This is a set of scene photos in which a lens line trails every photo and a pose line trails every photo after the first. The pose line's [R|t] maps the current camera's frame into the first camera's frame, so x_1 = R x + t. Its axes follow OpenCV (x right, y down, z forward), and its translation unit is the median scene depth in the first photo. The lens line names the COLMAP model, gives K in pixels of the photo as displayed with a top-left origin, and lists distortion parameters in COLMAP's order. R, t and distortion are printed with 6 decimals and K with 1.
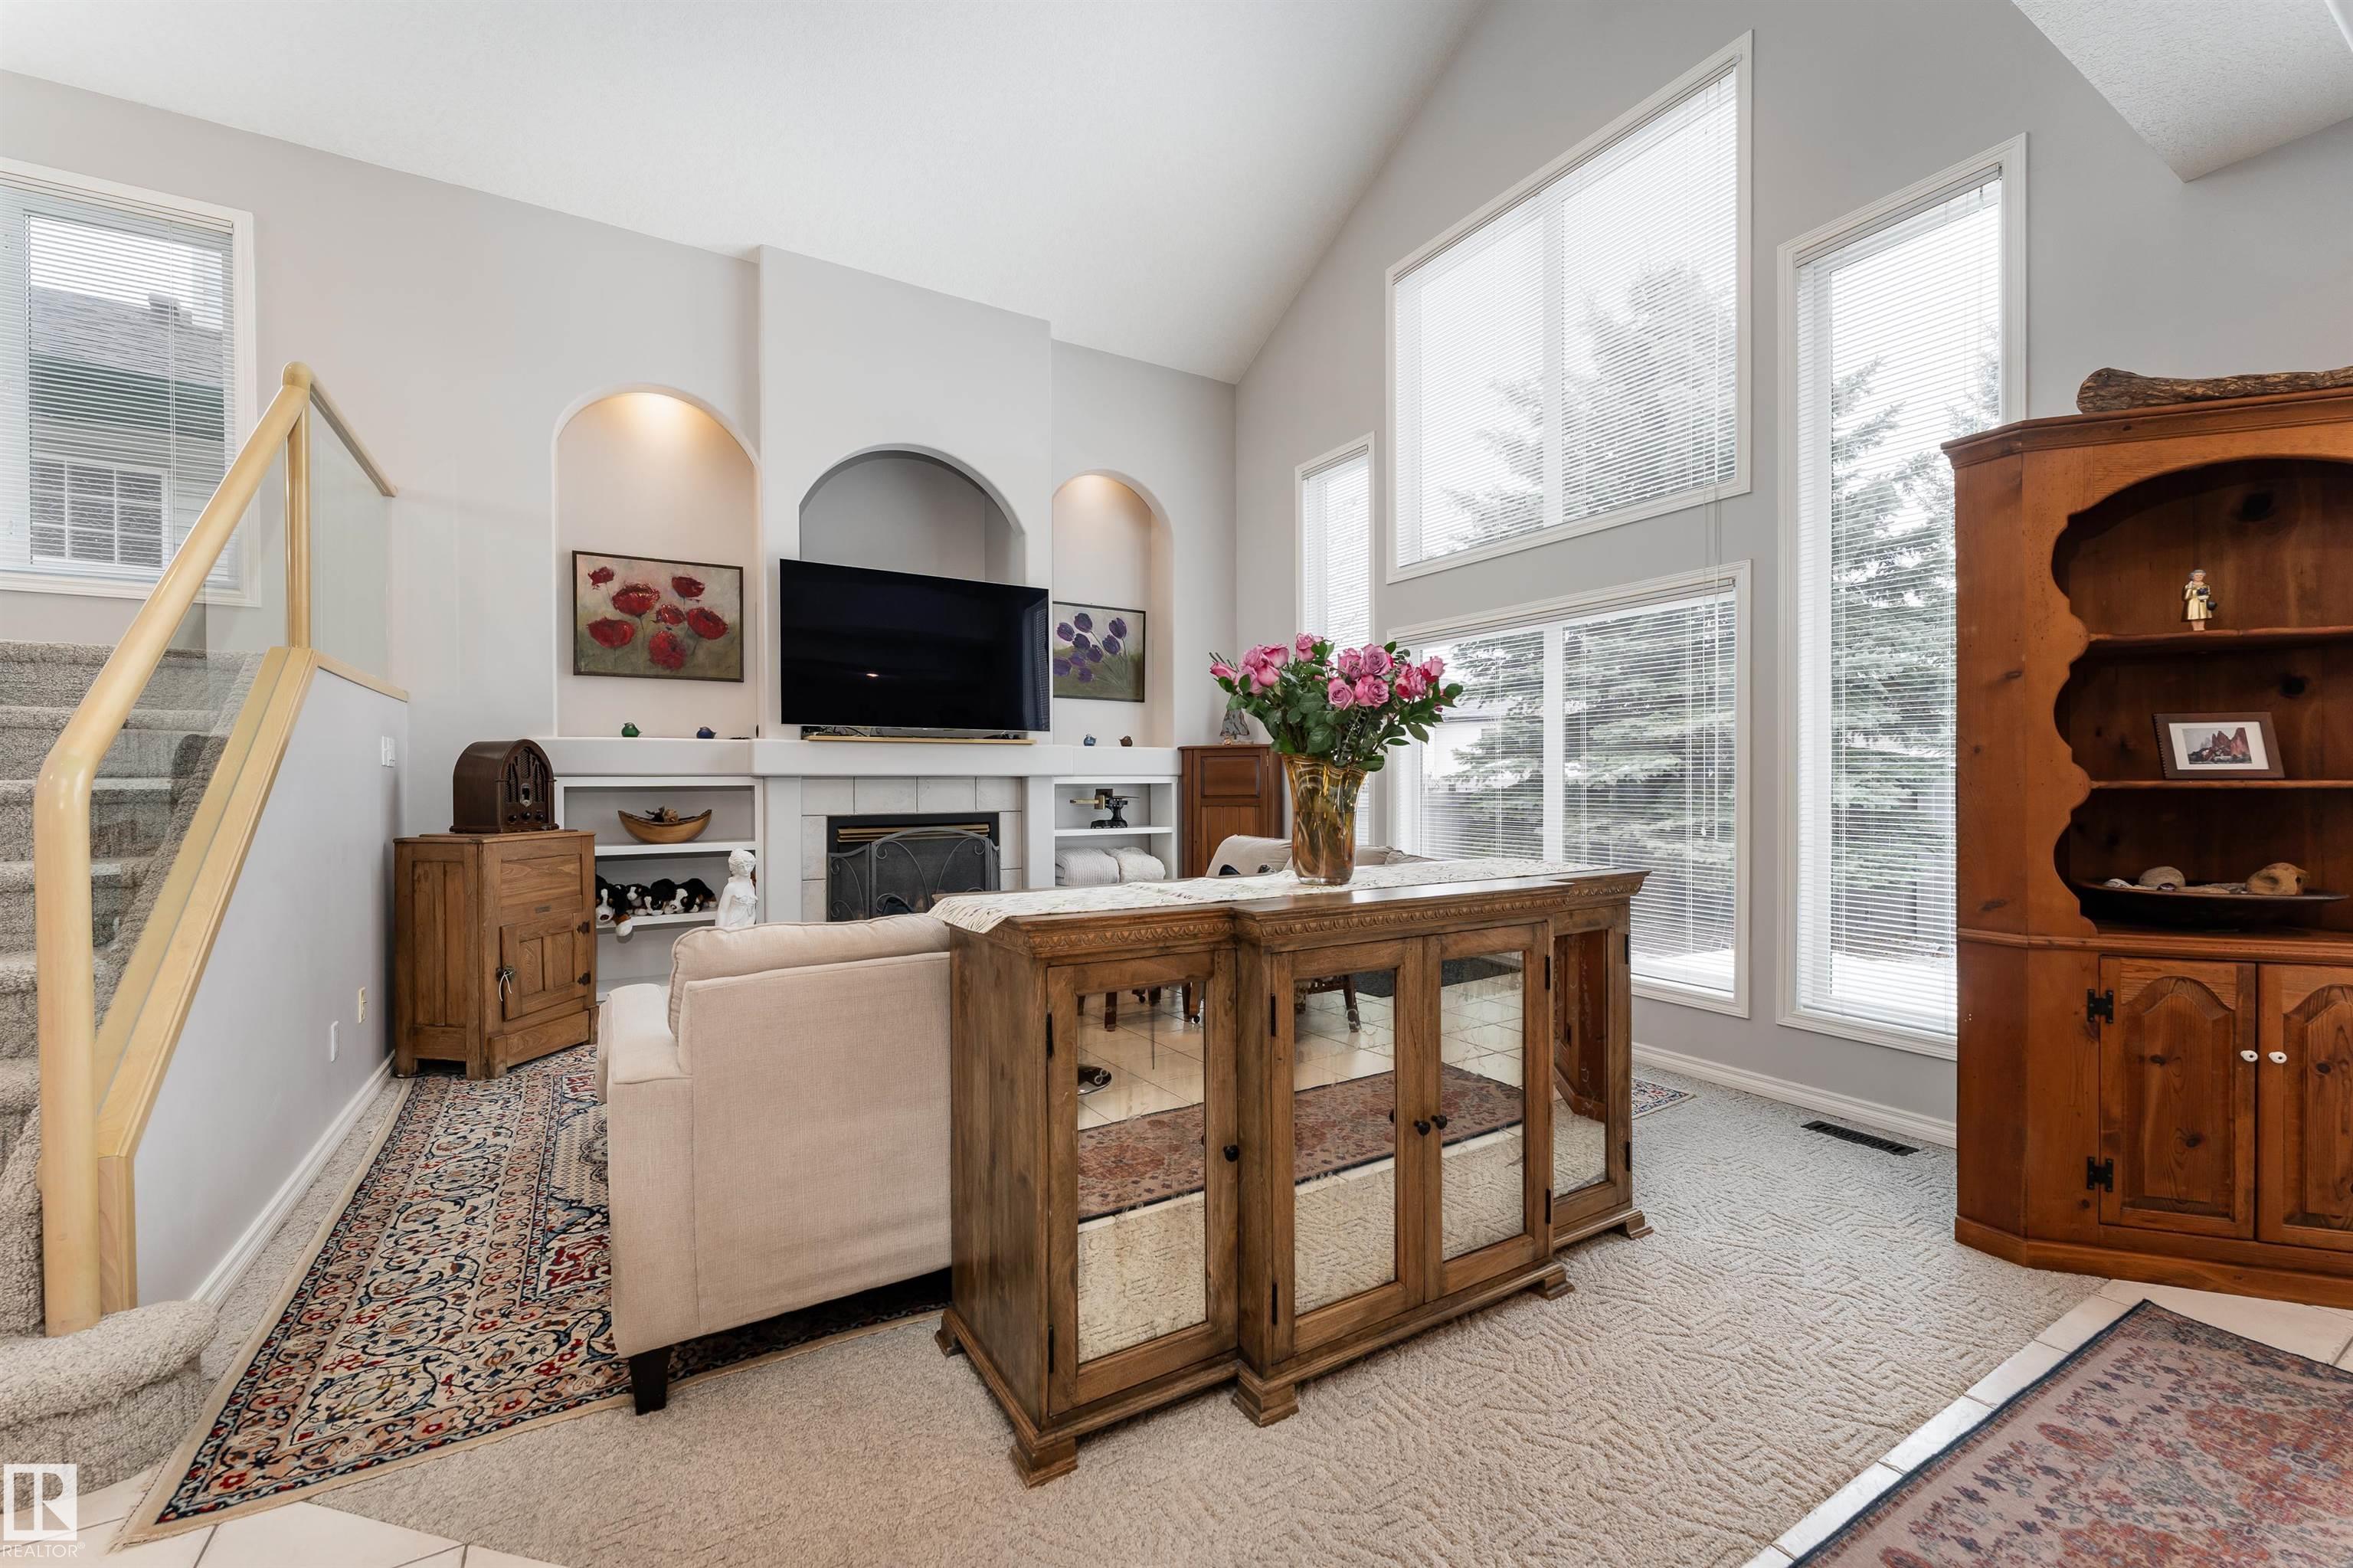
lens RADIAL K [[947.2, 0, 1176.5], [0, 947.2, 784.0], [0, 0, 1]] dist [0.005370, 0.000380]
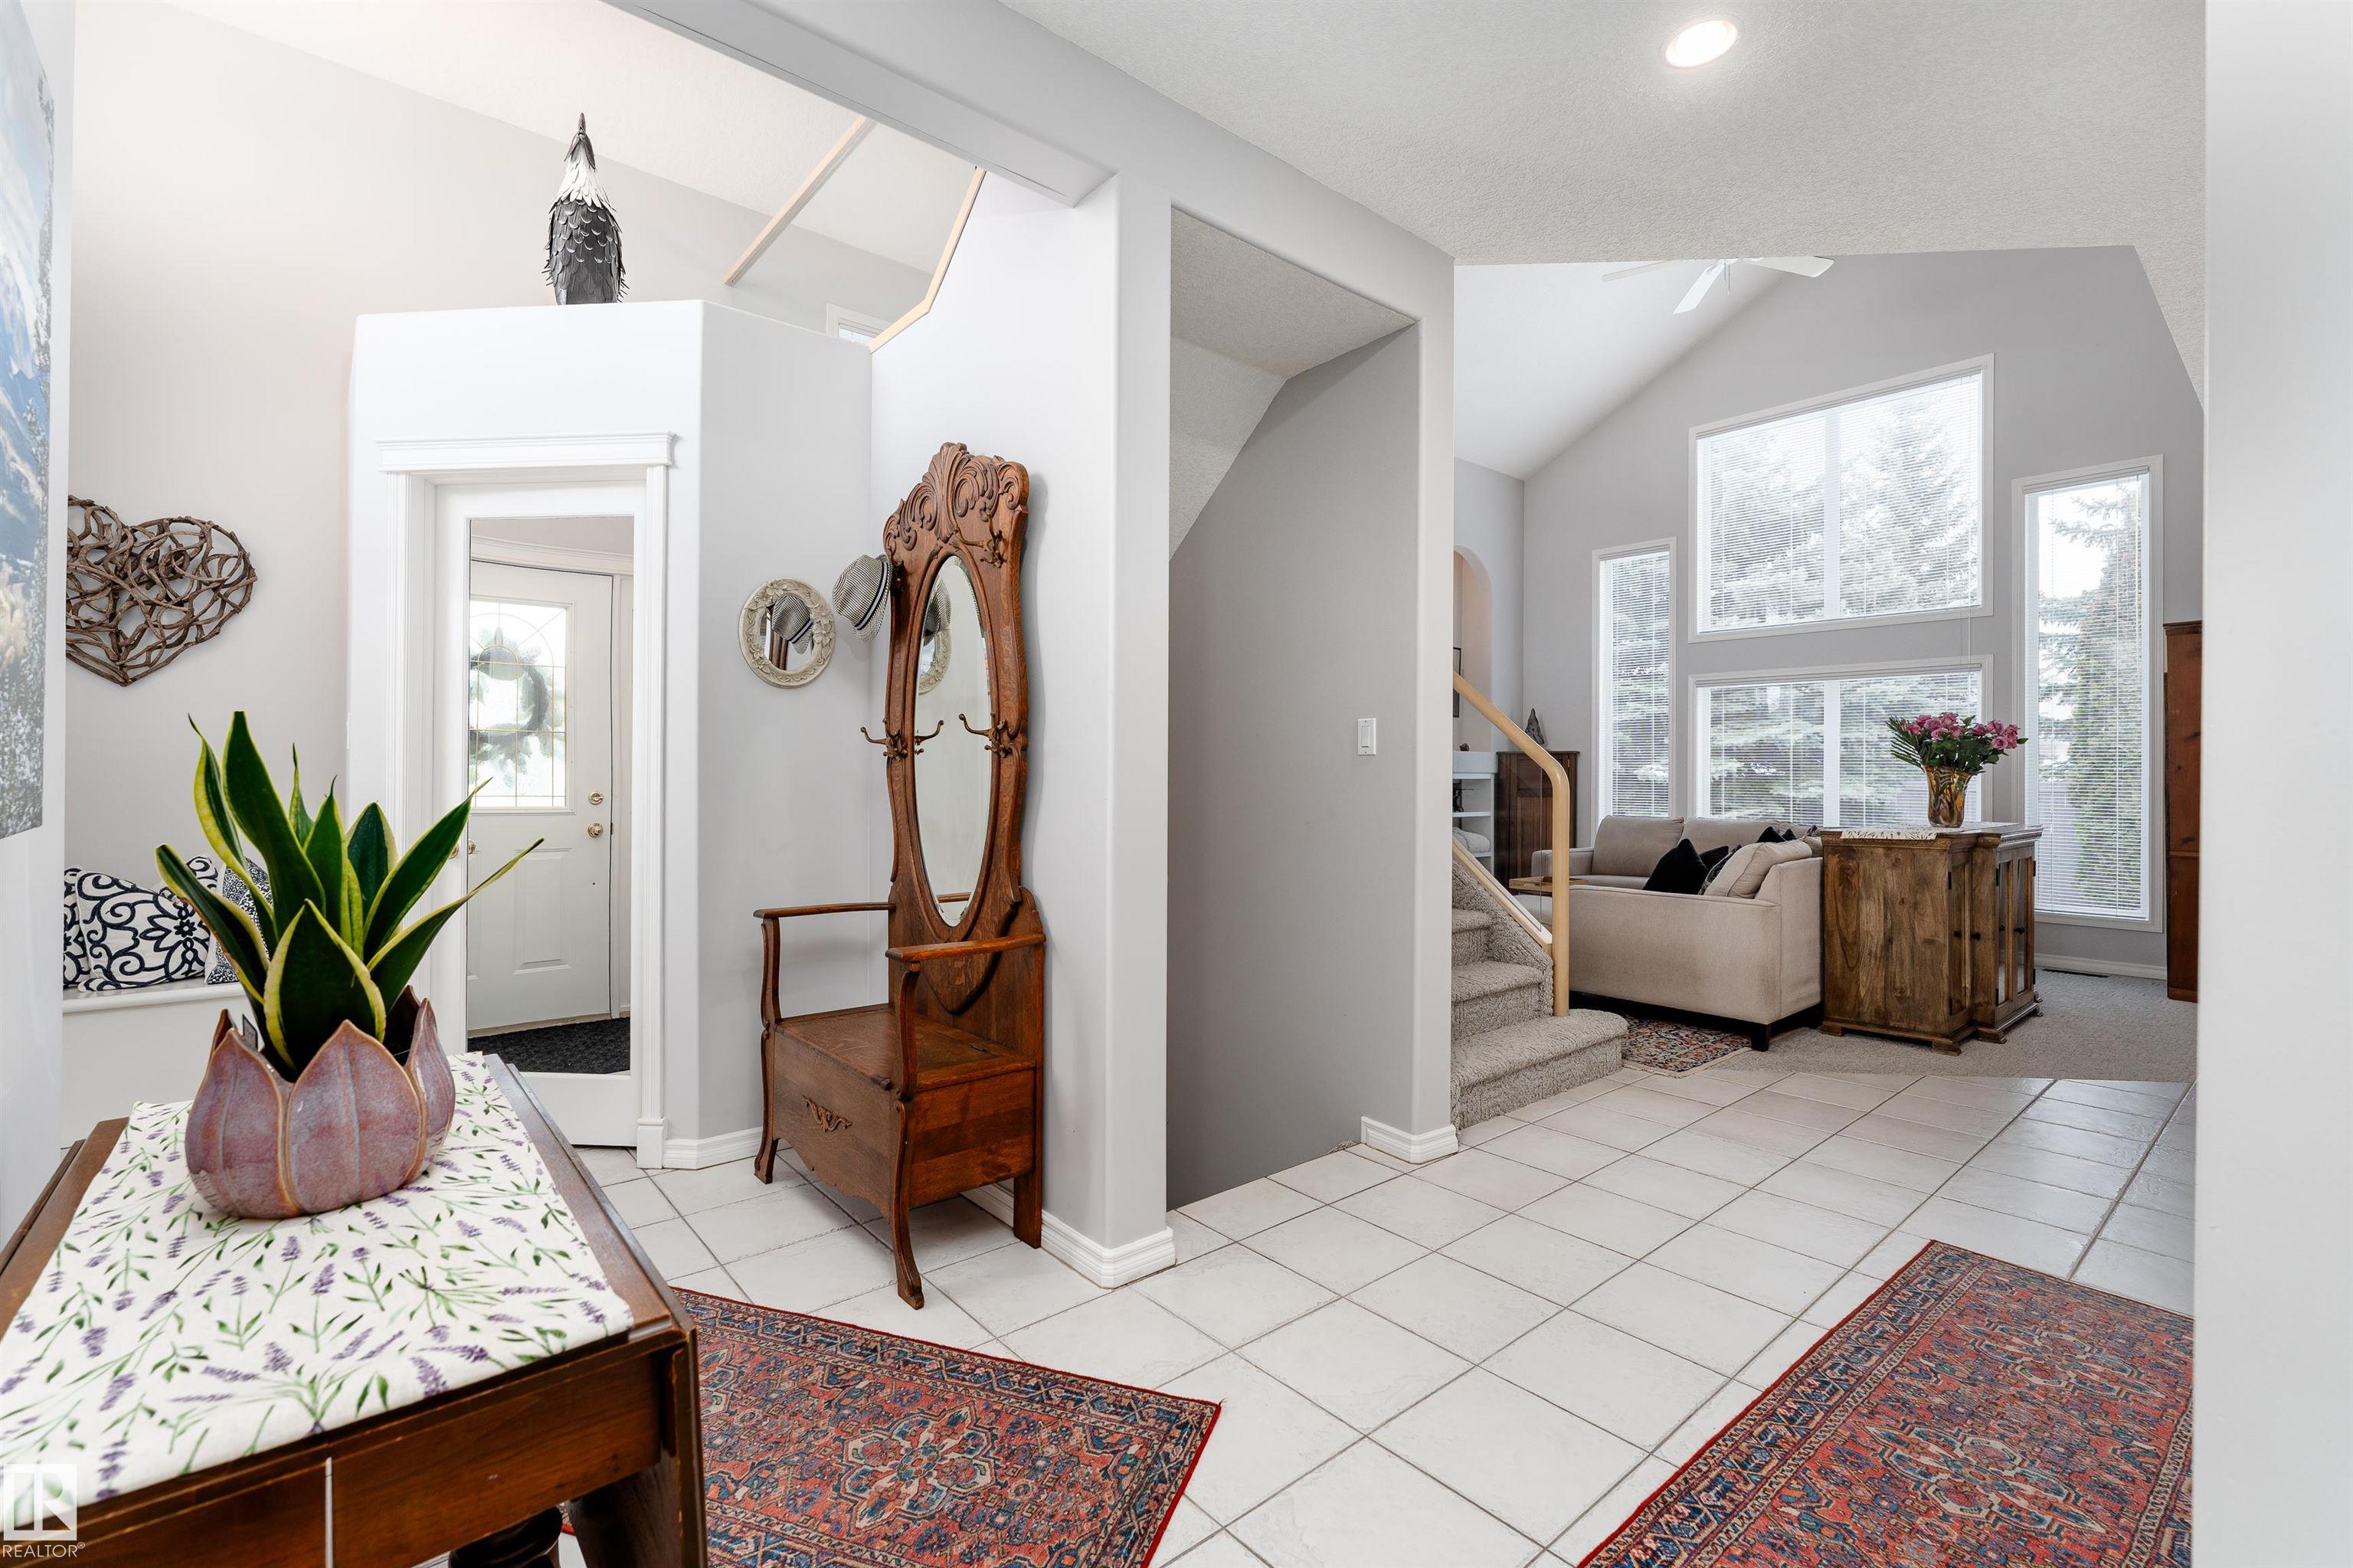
lens RADIAL K [[1017.5, 0, 1163.2], [0, 1017.5, 776.3], [0, 0, 1]] dist [-0.003332, -0.000874]
pose [[0.987429, 0.009288, 0.157787, -1.130634], [-0.008708, 0.999953, -0.004365, 0.008751], [-0.157820, 0.002936, 0.987463, -0.567988]]
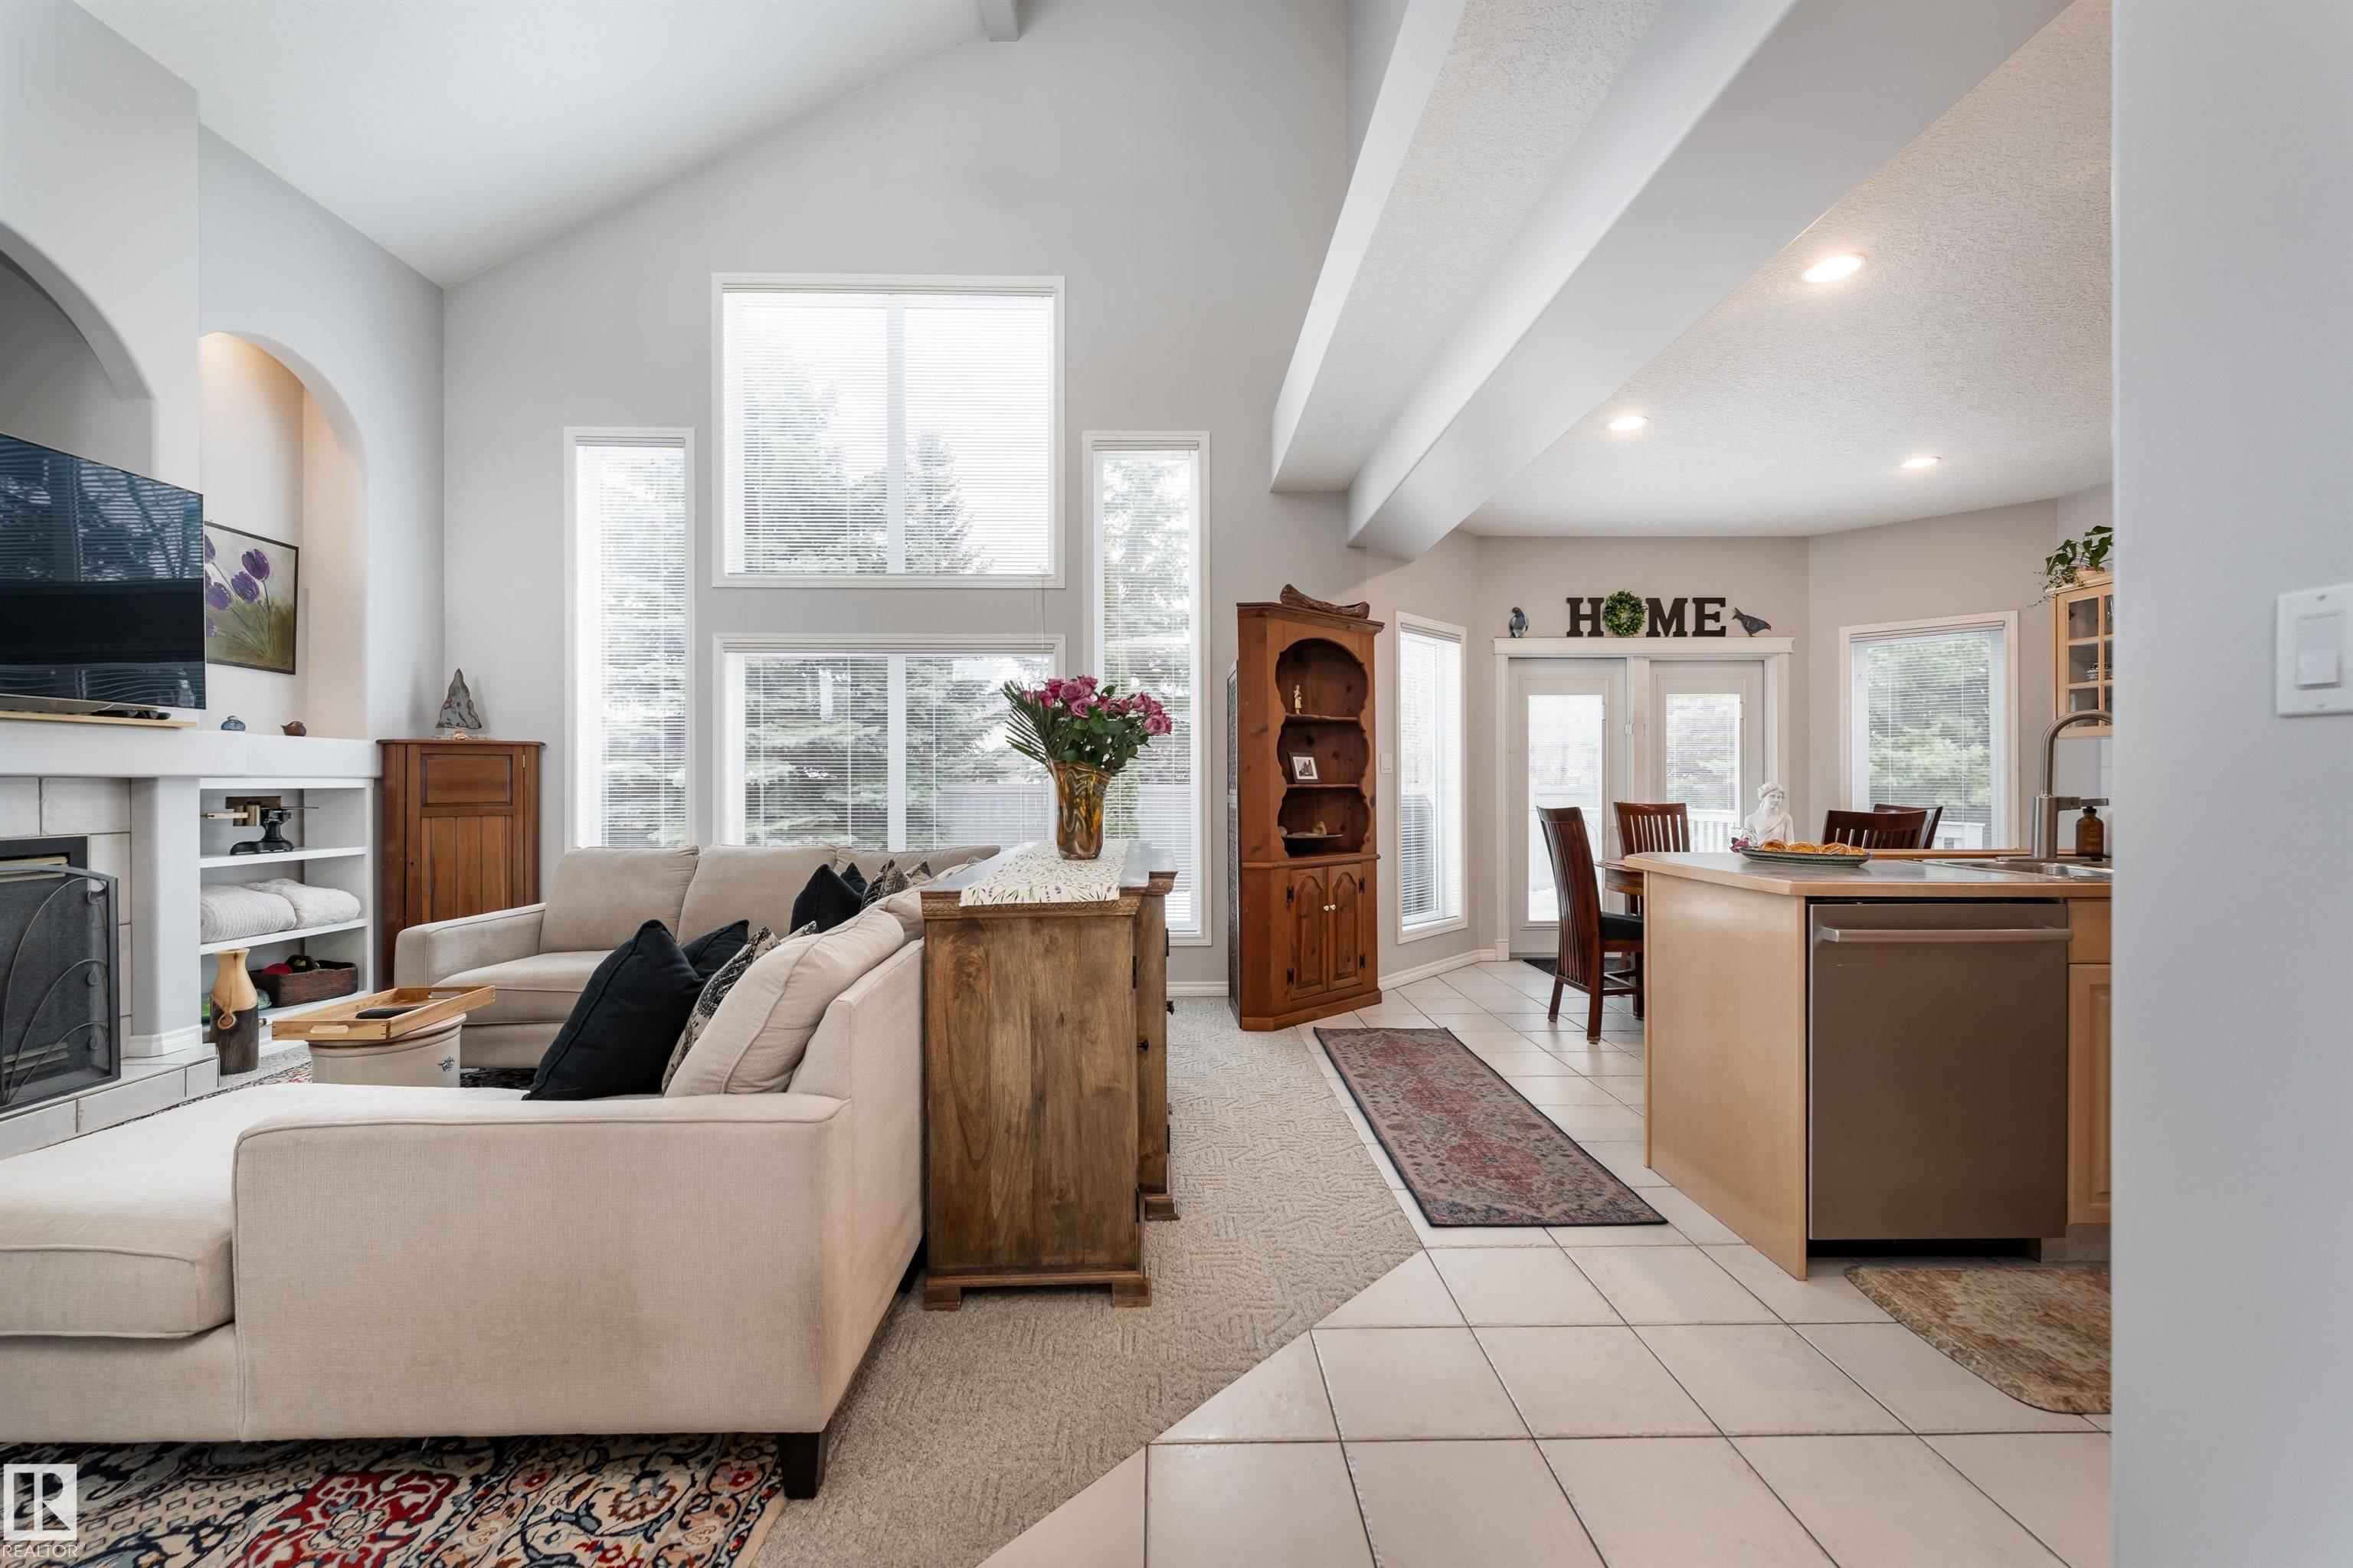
lens RADIAL K [[944.7, 0, 1169.5], [0, 944.7, 779.4], [0, 0, 1]] dist [0.001525, 0.000357]
pose [[0.498490, 0.006711, 0.866870, -0.551037], [0.003452, 0.999947, -0.009727, 0.003182], [-0.866889, 0.007841, 0.498440, 0.126454]]
